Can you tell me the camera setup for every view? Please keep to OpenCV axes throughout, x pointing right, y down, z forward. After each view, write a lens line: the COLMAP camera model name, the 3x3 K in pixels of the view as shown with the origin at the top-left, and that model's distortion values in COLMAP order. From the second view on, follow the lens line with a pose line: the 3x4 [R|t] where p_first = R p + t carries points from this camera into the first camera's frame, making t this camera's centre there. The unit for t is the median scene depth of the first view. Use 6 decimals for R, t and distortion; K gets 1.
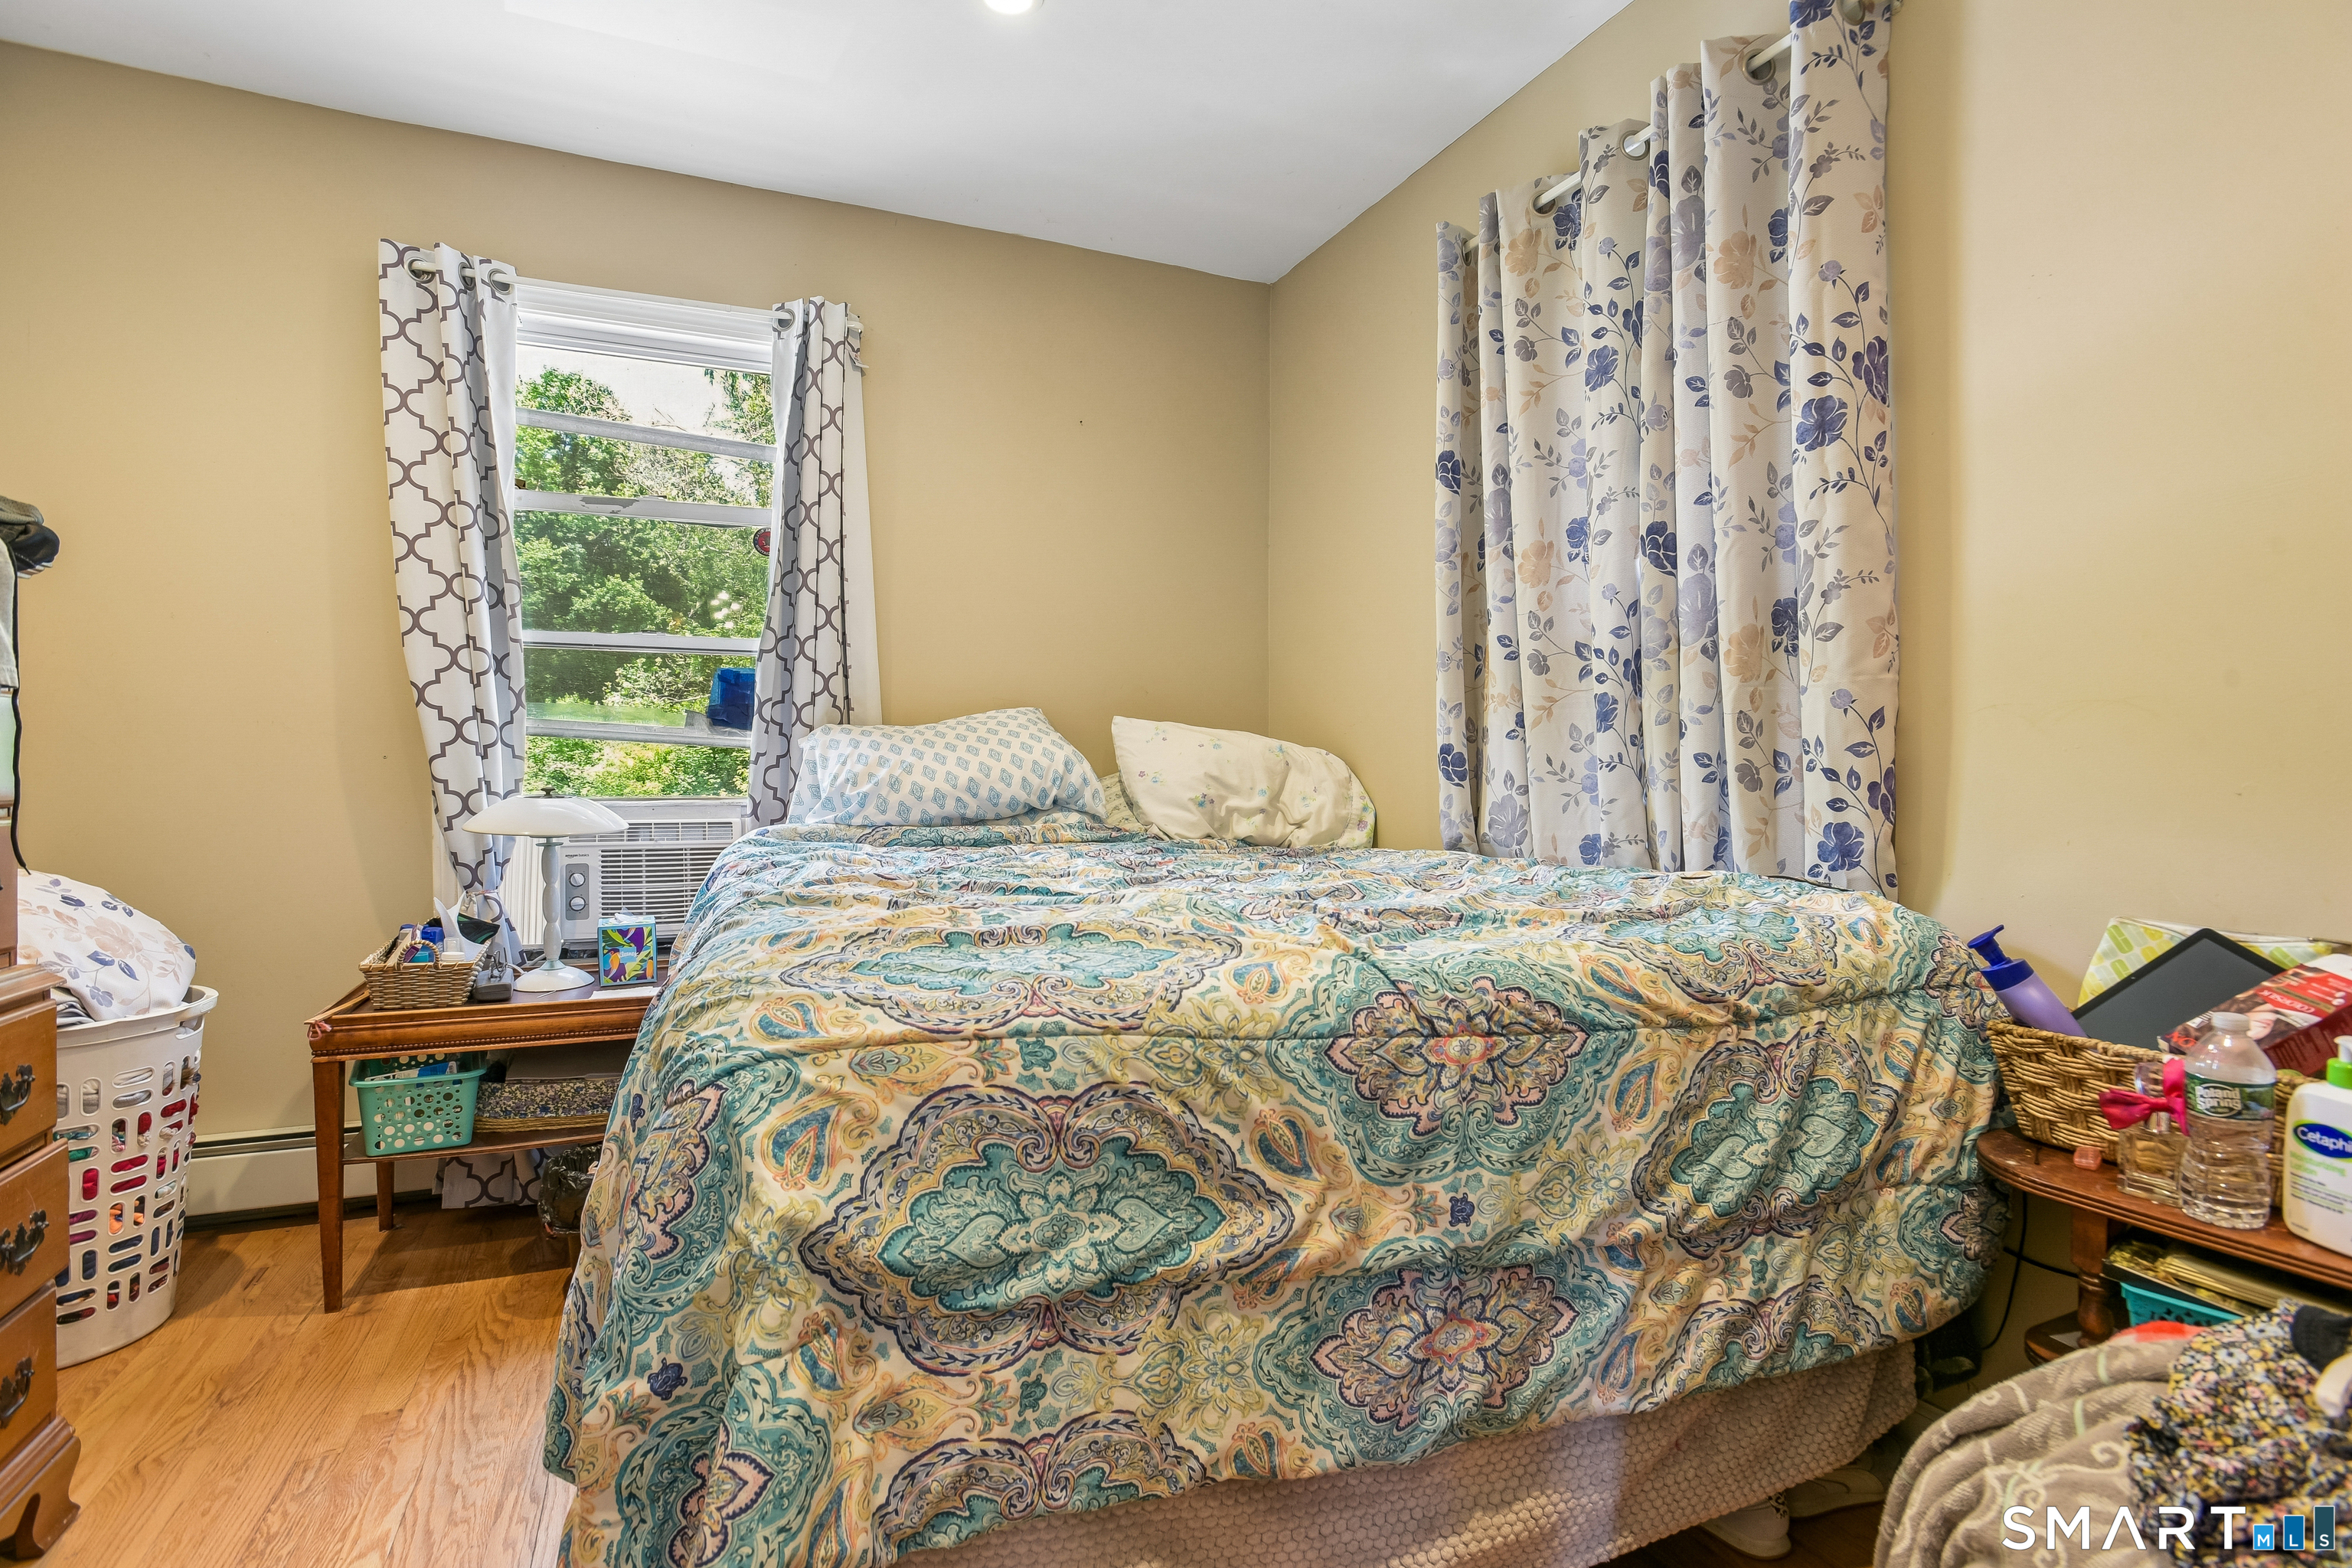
lens RADIAL K [[1144.6, 0, 1181.1], [0, 1144.6, 771.0], [0, 0, 1]] dist [-0.034481, 0.008293]
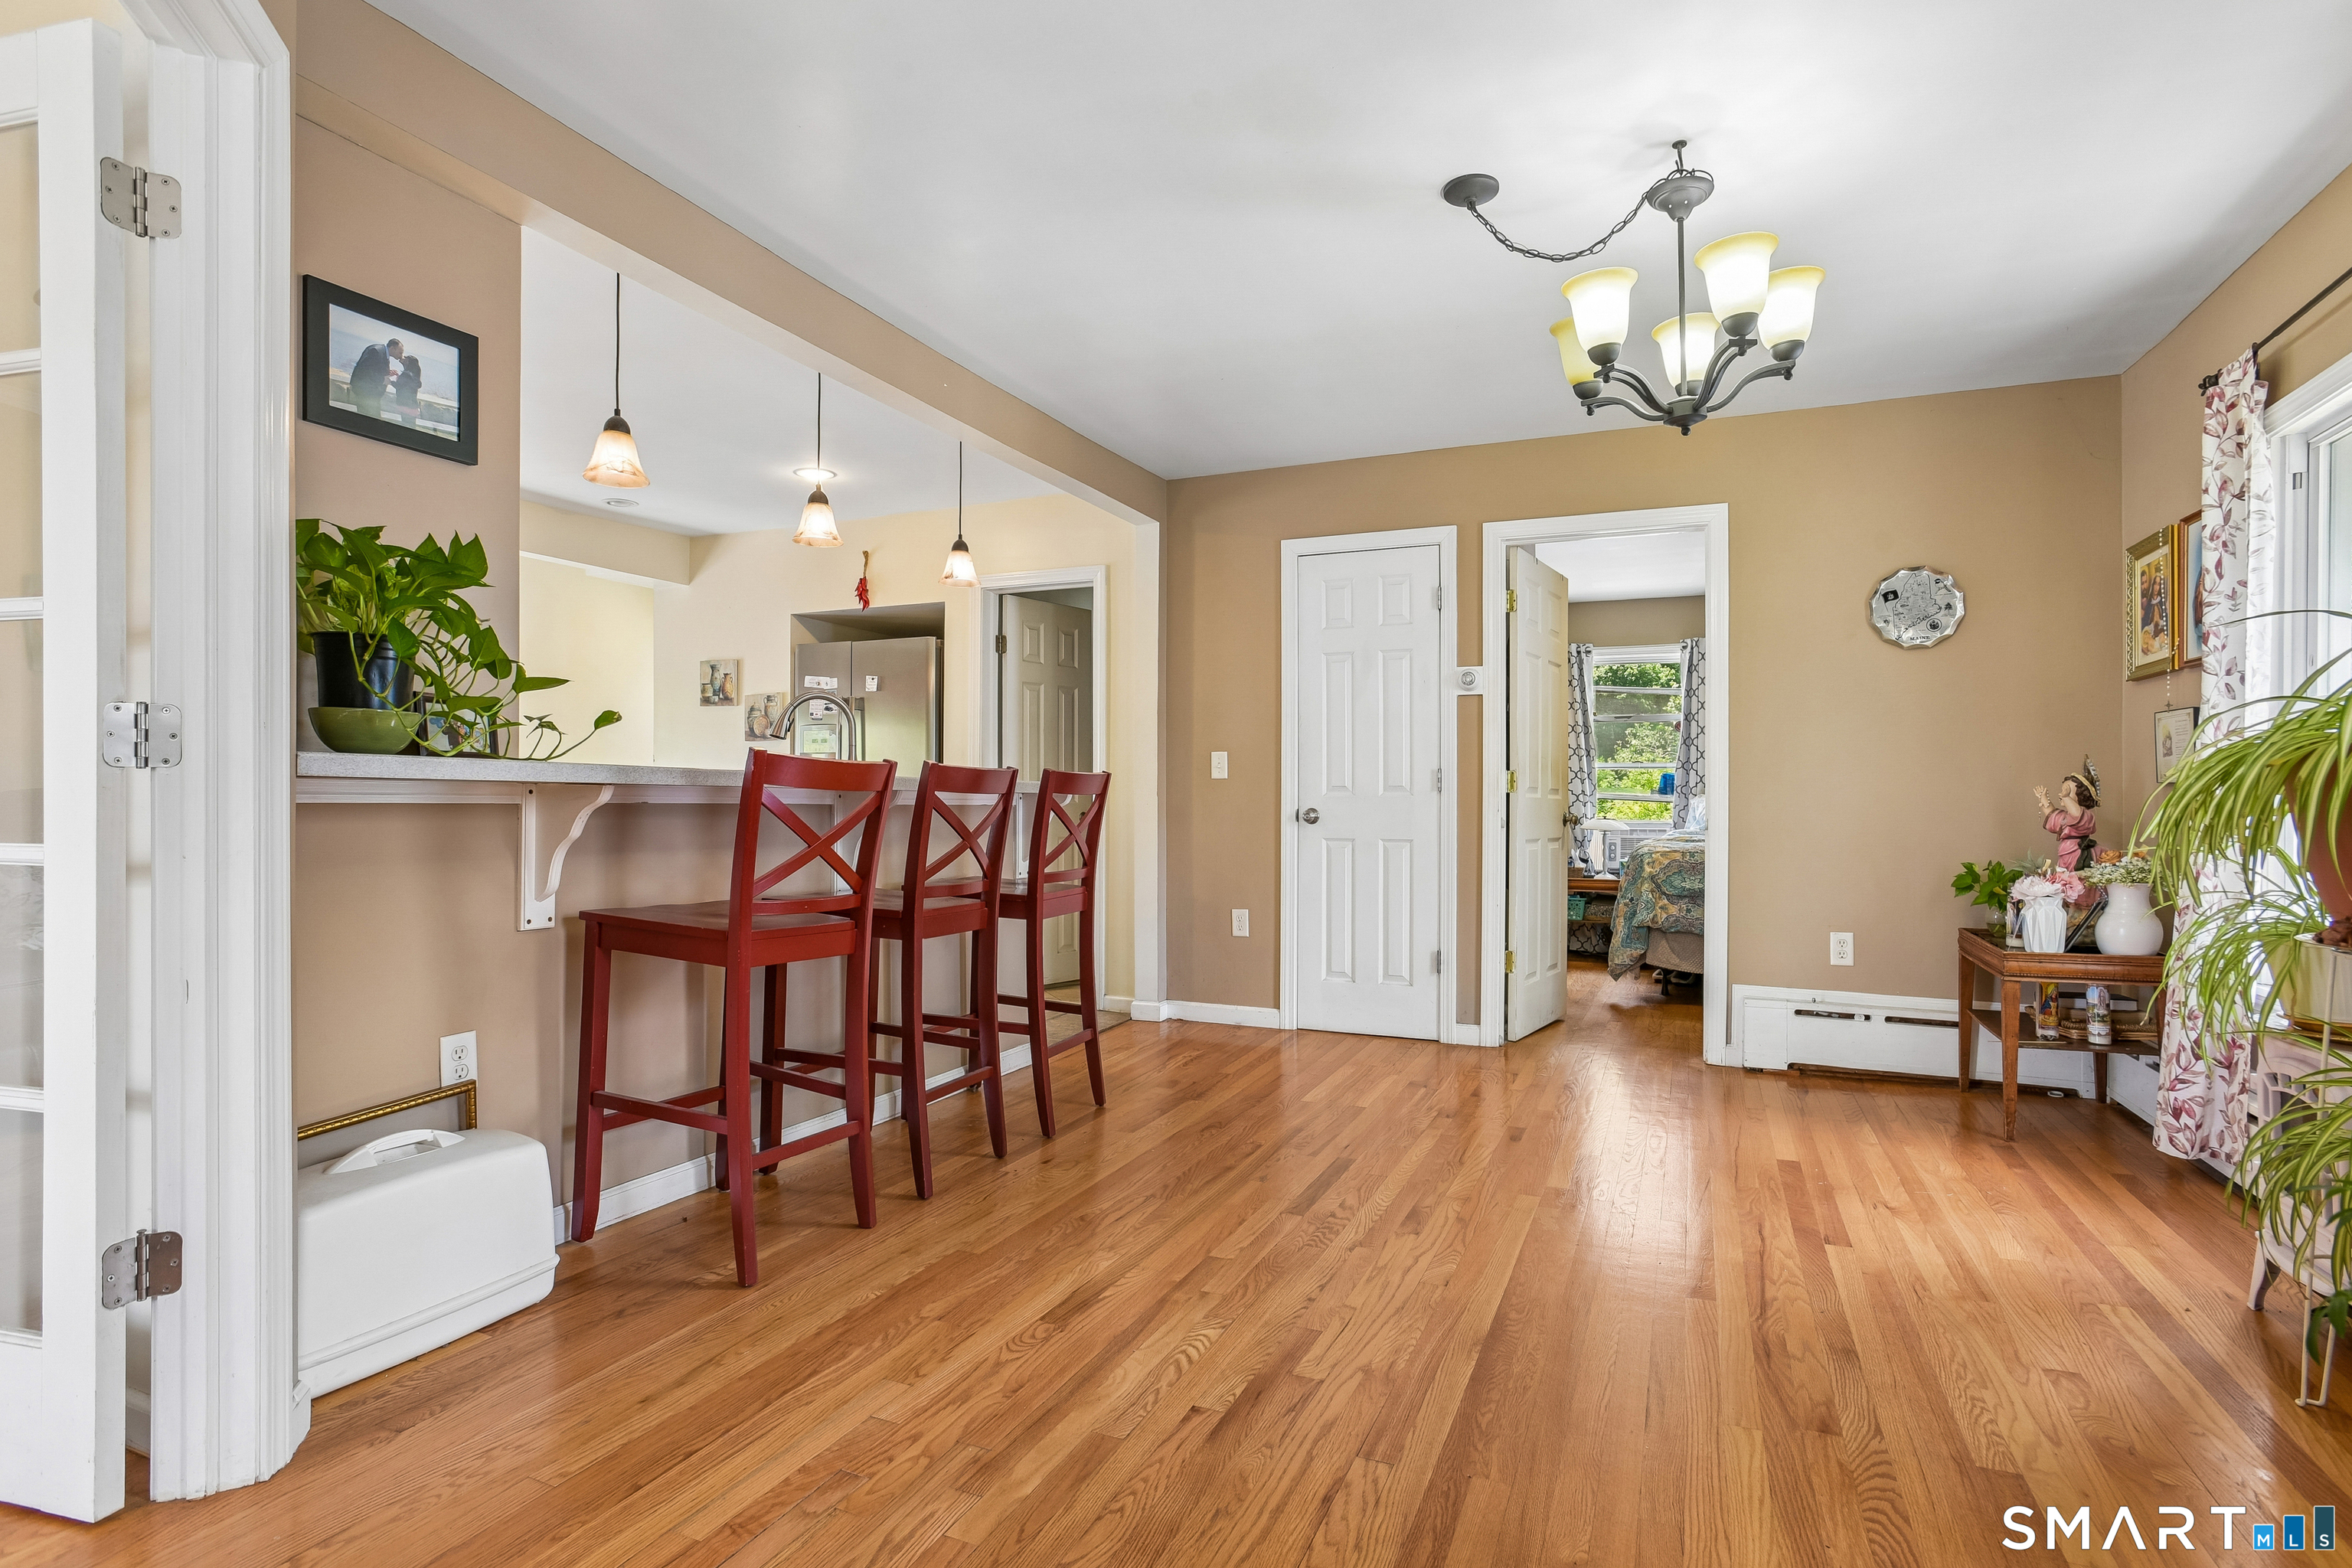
lens RADIAL K [[1144.6, 0, 1185.9], [0, 1144.6, 798.1], [0, 0, 1]] dist [-0.034481, 0.008293]
pose [[0.674282, -0.003646, -0.738465, 0.959519], [-0.010317, 0.999844, -0.014357, 0.022444], [0.738402, 0.017299, 0.674139, -1.921827]]
